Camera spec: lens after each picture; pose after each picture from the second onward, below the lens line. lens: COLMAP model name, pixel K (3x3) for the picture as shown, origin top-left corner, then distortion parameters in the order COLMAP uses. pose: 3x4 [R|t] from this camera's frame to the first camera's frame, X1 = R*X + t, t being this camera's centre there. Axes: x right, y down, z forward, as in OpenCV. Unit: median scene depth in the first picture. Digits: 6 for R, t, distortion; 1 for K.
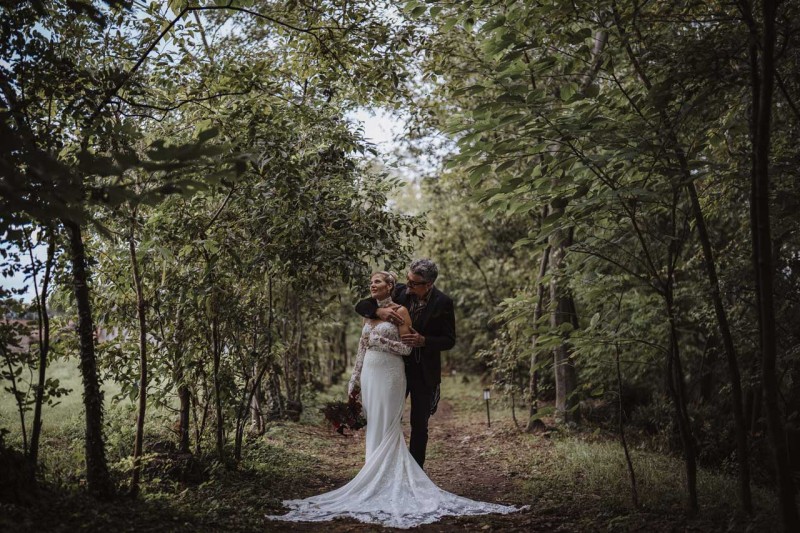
lens RADIAL K [[1196.7, 0, 400.0], [0, 1196.7, 266.5], [0, 0, 1]] dist [-0.023100, 0.044575]
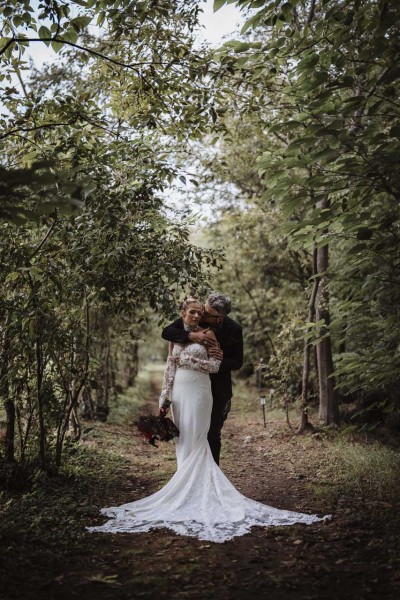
lens RADIAL K [[868.1, 0, 200.0], [0, 868.1, 300.0], [0, 0, 1]] dist [-0.050444, 0.539299]
pose [[0.999368, 0.006657, 0.034930, -0.033158], [-0.006858, 0.999961, 0.005618, 0.001802], [-0.034892, -0.005854, 0.999374, 0.192174]]
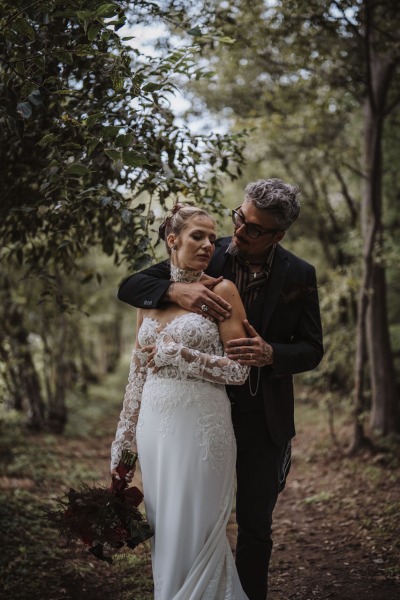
lens RADIAL K [[868.1, 0, 200.0], [0, 868.1, 300.0], [0, 0, 1]] dist [-0.050444, 0.539299]
pose [[0.999024, -0.009757, 0.043073, -0.021226], [0.008481, 0.999523, 0.029712, 0.029004], [-0.043343, -0.029318, 0.998630, 0.613517]]
